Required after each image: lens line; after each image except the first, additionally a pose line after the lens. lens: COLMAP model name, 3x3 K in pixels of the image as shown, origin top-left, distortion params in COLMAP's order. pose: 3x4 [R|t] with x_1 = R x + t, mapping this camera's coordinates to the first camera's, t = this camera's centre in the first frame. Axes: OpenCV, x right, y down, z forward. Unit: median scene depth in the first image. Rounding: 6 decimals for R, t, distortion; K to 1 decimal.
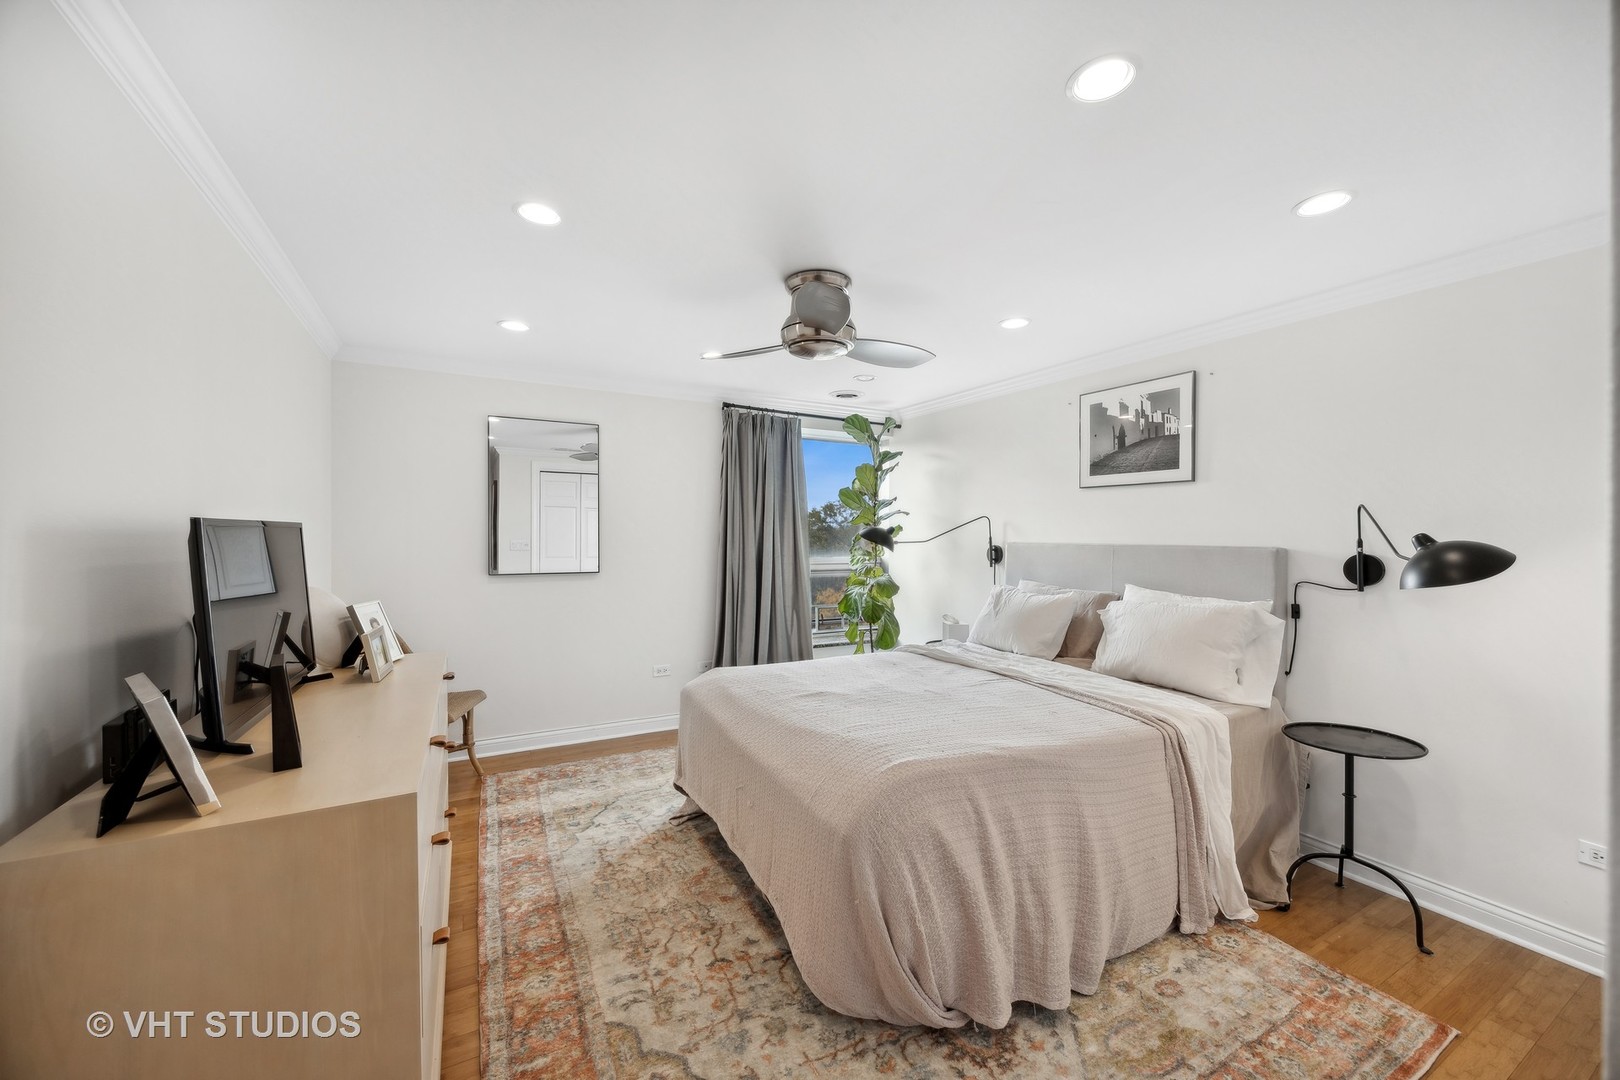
lens RADIAL K [[620.1, 0, 810.0], [0, 620.1, 540.0], [0, 0, 1]] dist [-0.002116, 0.000075]
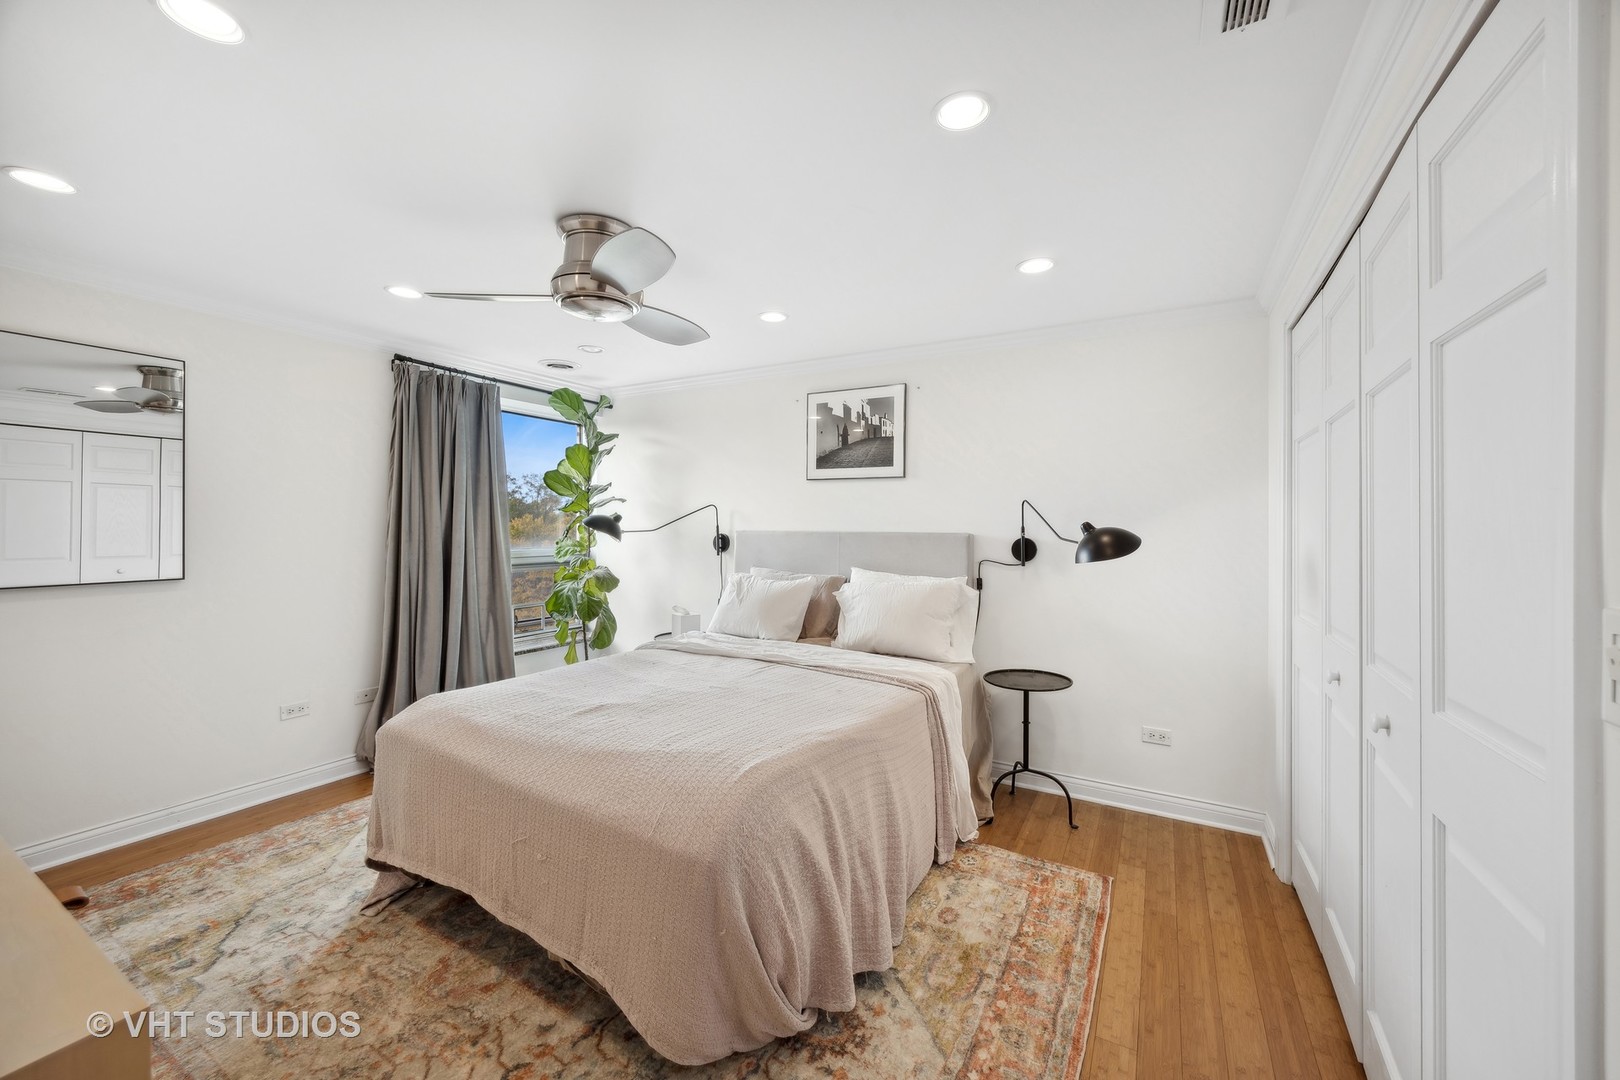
lens RADIAL K [[622.9, 0, 815.7], [0, 622.9, 526.2], [0, 0, 1]] dist [-0.002741, 0.000317]
pose [[0.852031, -0.003256, 0.523481, -0.169848], [0.005157, 0.999984, -0.002173, -0.001099], [-0.523466, 0.004551, 0.852034, 0.096999]]
